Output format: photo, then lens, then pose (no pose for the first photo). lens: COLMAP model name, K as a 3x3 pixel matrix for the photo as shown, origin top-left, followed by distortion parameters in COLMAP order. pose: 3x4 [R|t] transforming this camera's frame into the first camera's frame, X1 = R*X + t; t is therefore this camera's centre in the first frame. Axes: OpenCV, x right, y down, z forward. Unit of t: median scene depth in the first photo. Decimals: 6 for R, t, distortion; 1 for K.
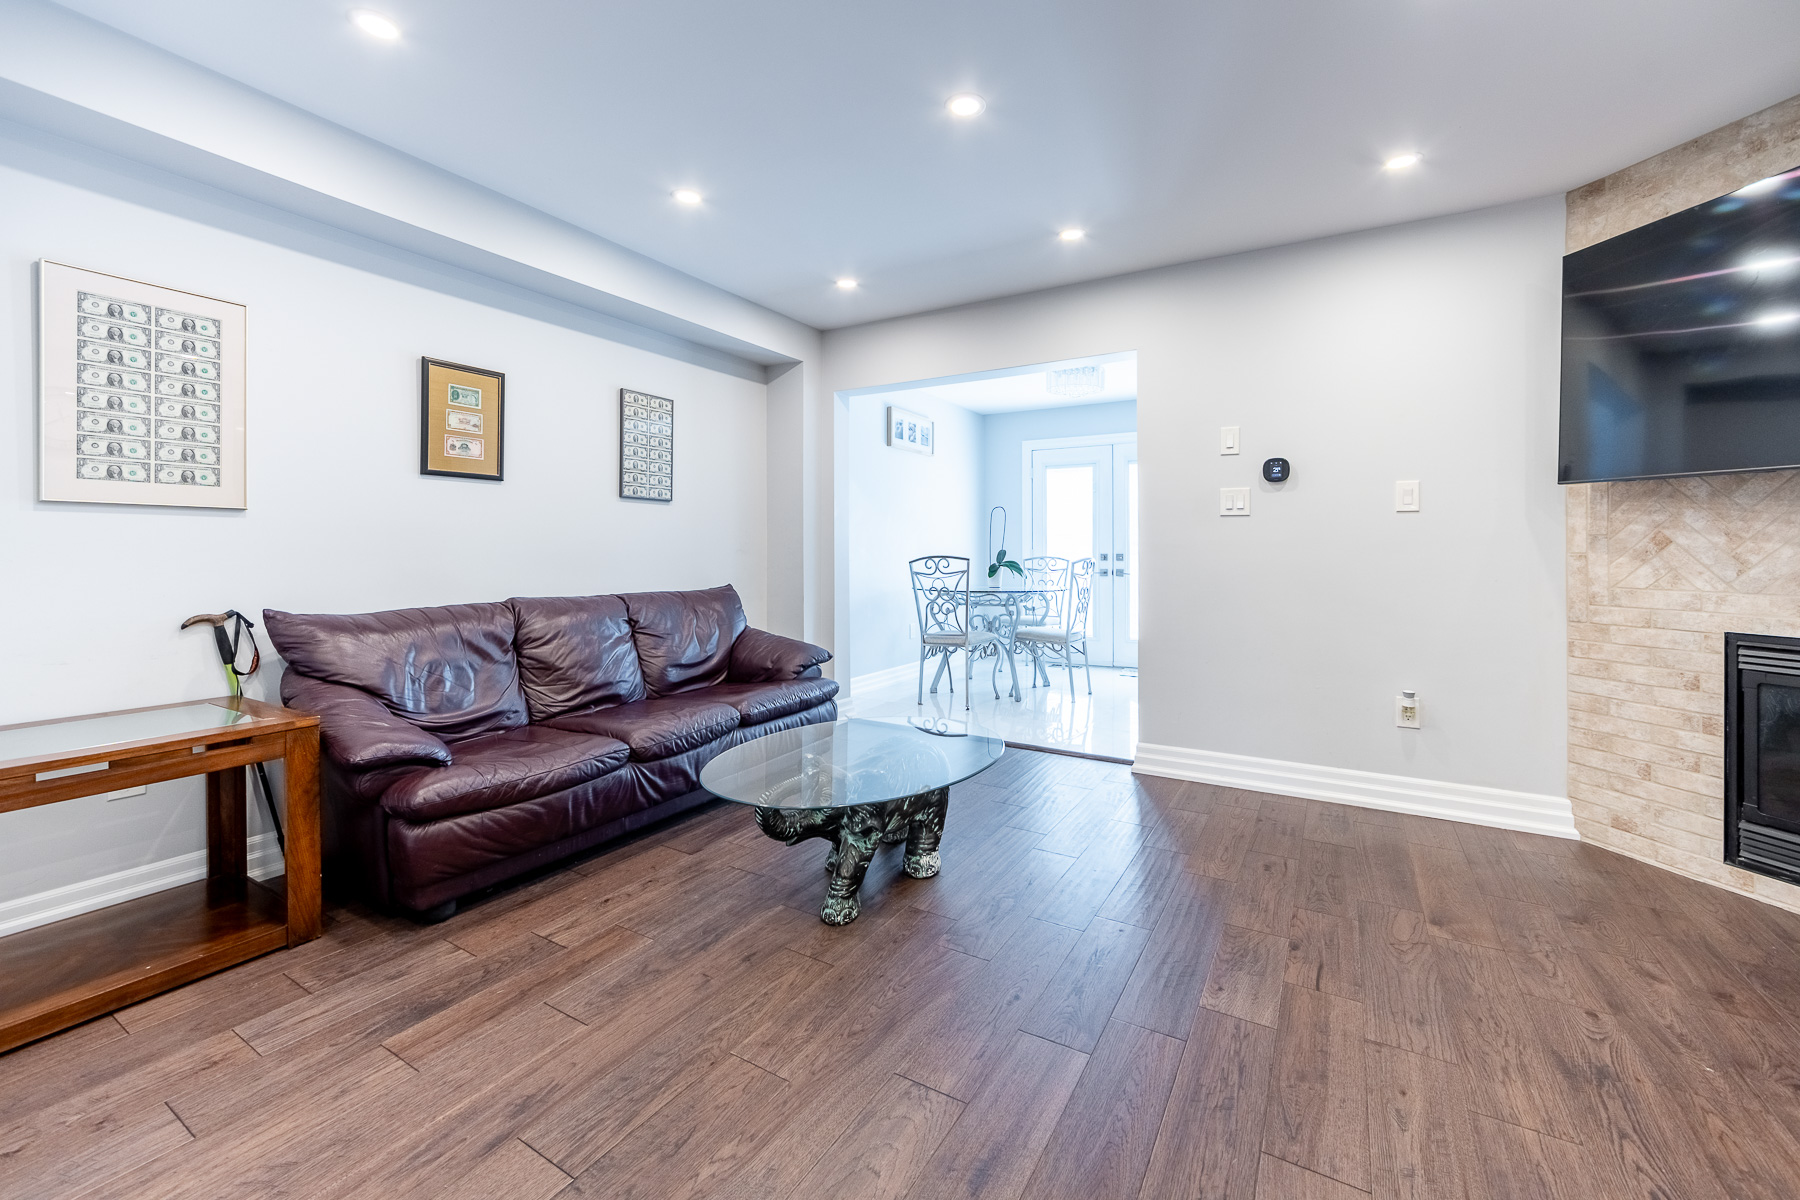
lens RADIAL K [[722.8, 0, 871.6], [0, 722.8, 557.5], [0, 0, 1]] dist [-0.003405, -0.000109]
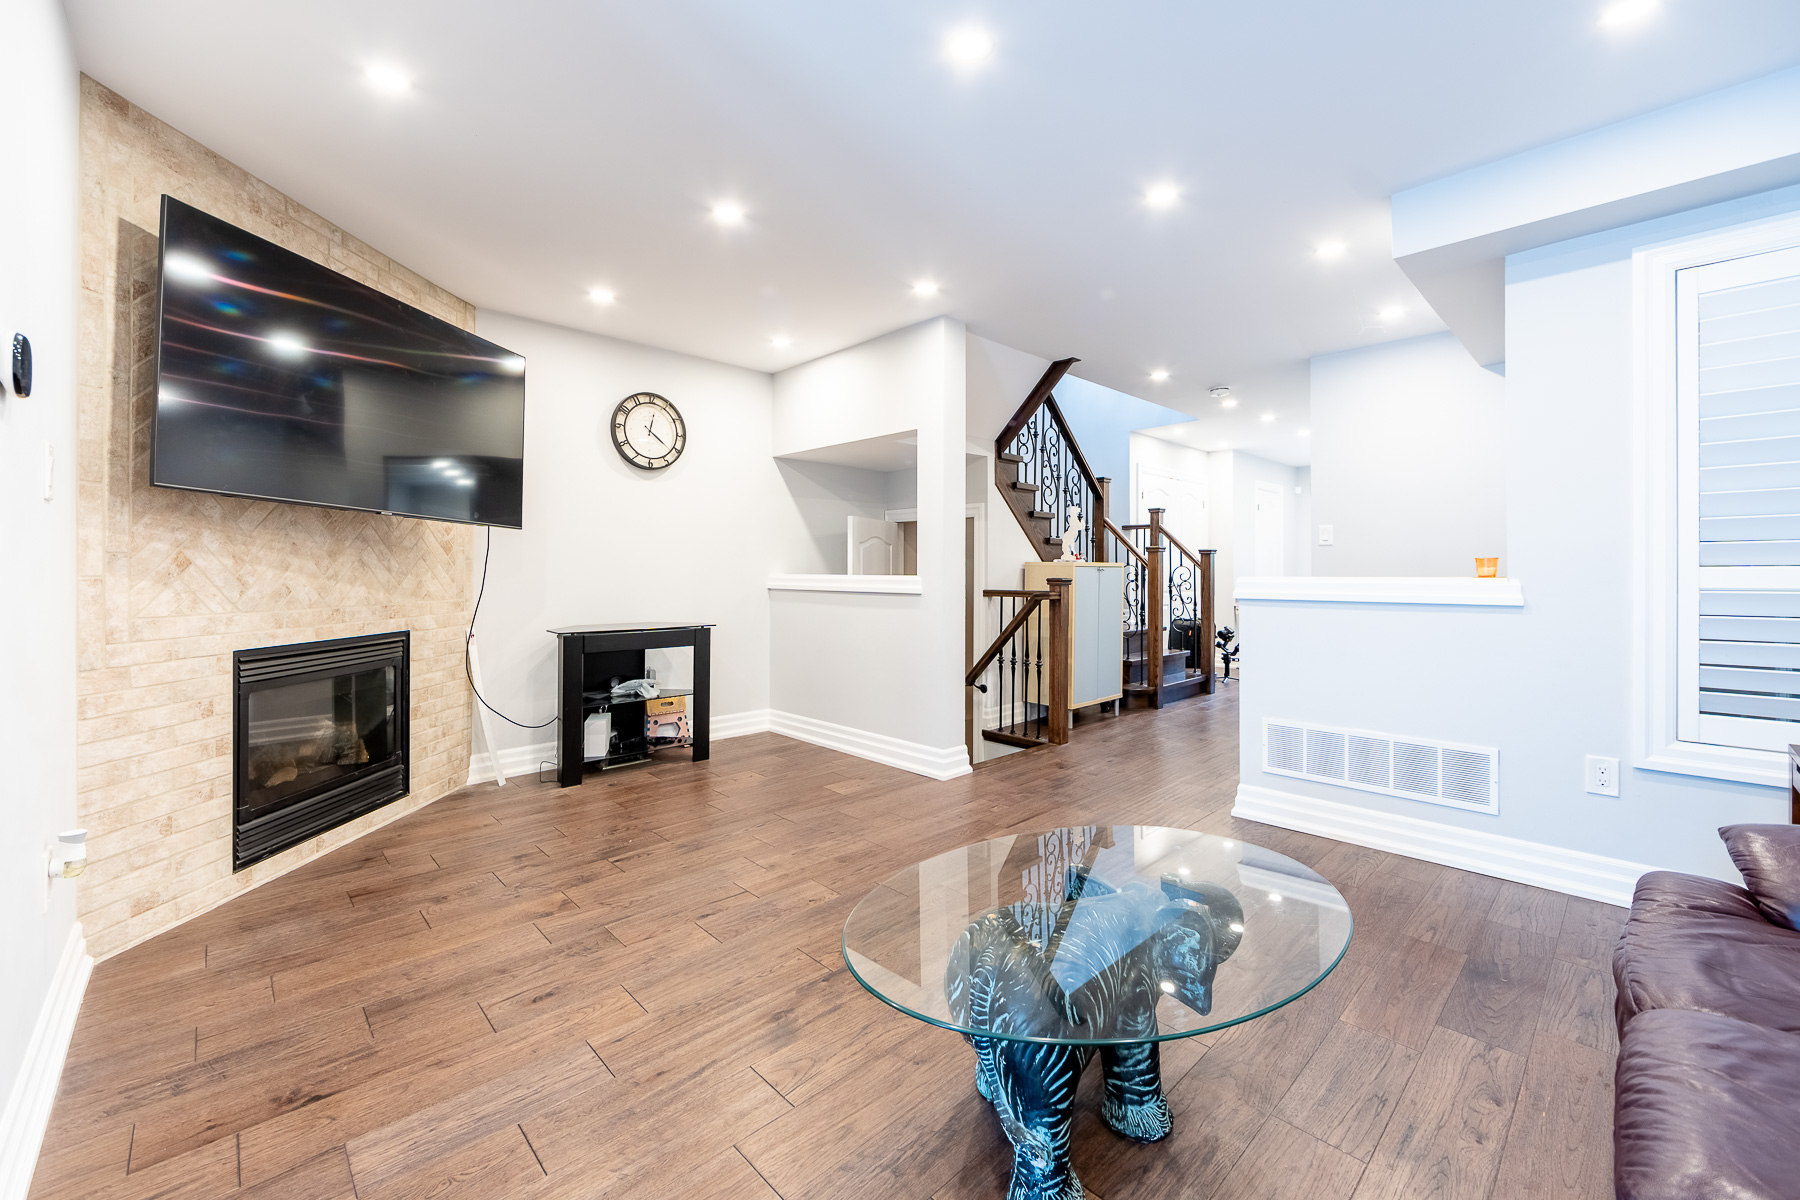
lens RADIAL K [[722.8, 0, 871.4], [0, 722.8, 561.1], [0, 0, 1]] dist [-0.003405, -0.000109]
pose [[-0.970818, 0.001249, 0.239815, 0.038373], [-0.000334, 0.999978, -0.006561, -0.018488], [-0.239818, -0.006449, -0.970797, 1.667340]]
